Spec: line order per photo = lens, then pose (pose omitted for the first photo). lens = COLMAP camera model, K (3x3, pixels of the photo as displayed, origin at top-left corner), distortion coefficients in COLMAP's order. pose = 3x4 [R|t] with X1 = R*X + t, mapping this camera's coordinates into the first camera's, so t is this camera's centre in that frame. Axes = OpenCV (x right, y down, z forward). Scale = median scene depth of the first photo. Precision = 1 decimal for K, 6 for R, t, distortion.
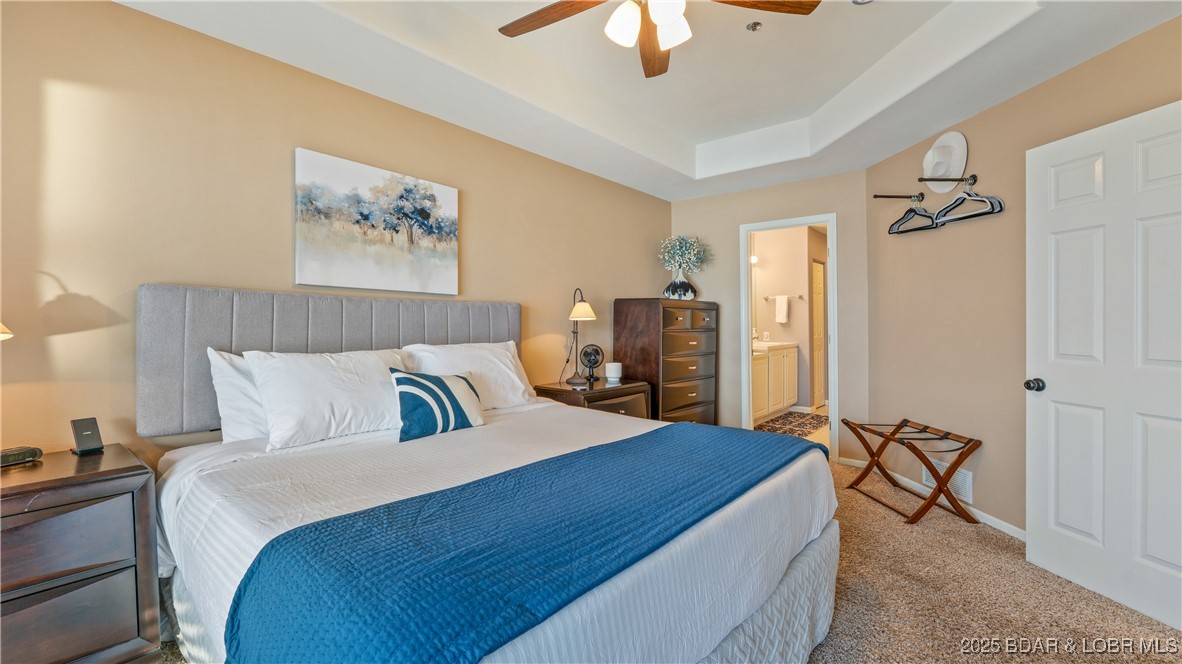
lens RADIAL K [[482.5, 0, 591.1], [0, 482.5, 323.1], [0, 0, 1]] dist [0.003216, -0.001605]
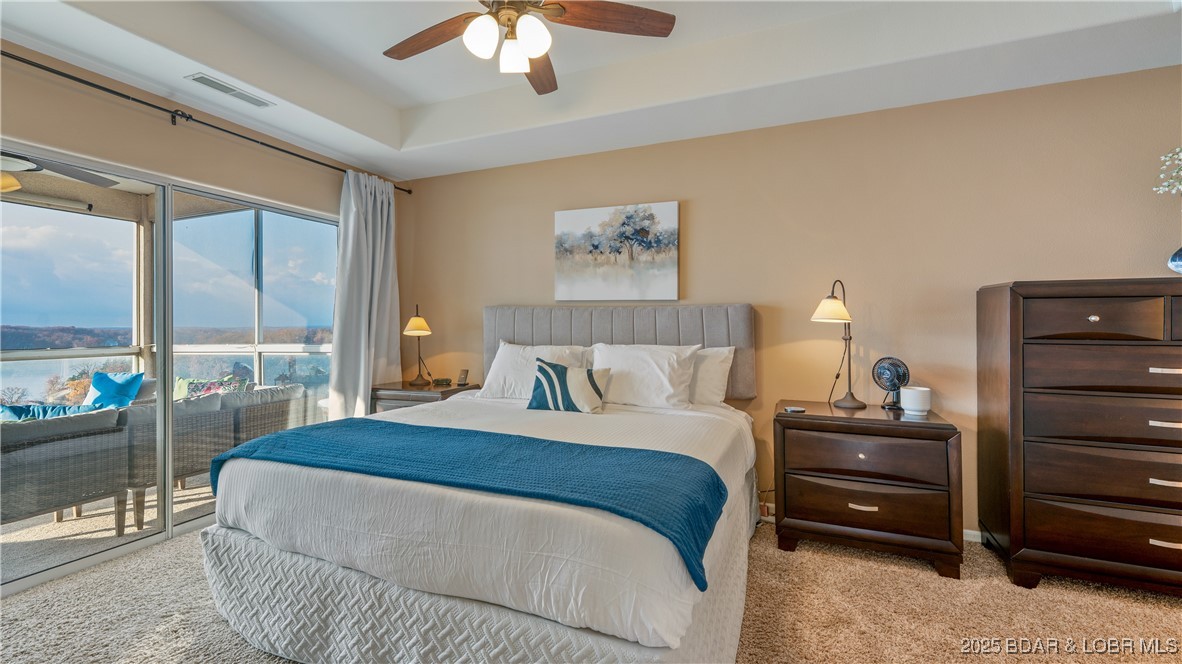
lens RADIAL K [[482.5, 0, 574.9], [0, 482.5, 322.9], [0, 0, 1]] dist [0.003216, -0.001605]
pose [[0.294872, 0.004725, -0.955525, 0.748228], [0.003884, 0.999974, 0.006143, -0.015516], [0.955529, -0.005522, 0.294846, 0.510127]]
